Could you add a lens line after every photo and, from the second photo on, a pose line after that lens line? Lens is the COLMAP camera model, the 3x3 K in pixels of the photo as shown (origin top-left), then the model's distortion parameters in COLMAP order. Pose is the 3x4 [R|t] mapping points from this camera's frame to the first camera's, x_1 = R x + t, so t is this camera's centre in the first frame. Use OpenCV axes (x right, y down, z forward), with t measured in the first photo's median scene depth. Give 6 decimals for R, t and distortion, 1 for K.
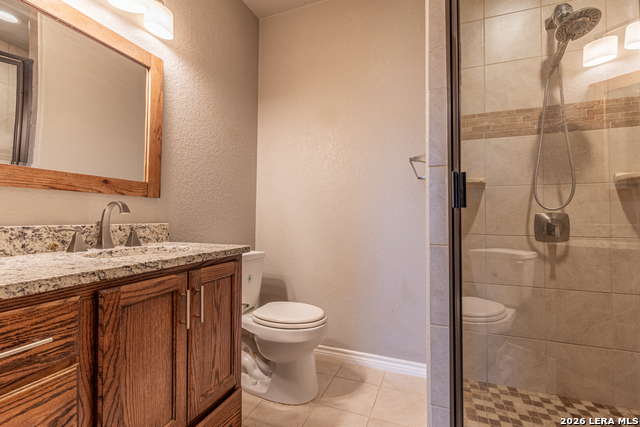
lens RADIAL K [[285.6, 0, 320.3], [0, 285.6, 210.8], [0, 0, 1]] dist [0.001299, 0.000578]
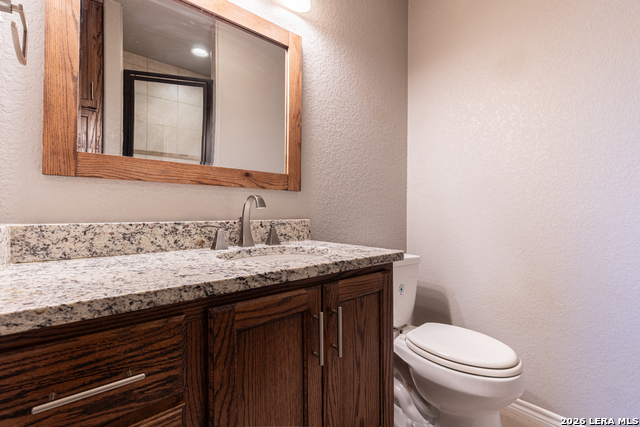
lens RADIAL K [[285.6, 0, 323.1], [0, 285.6, 211.5], [0, 0, 1]] dist [0.001299, 0.000578]
pose [[0.880794, -0.008402, -0.473426, -0.088333], [0.016000, 0.999800, 0.012024, 0.011077], [0.473230, -0.018165, 0.880752, 0.289094]]
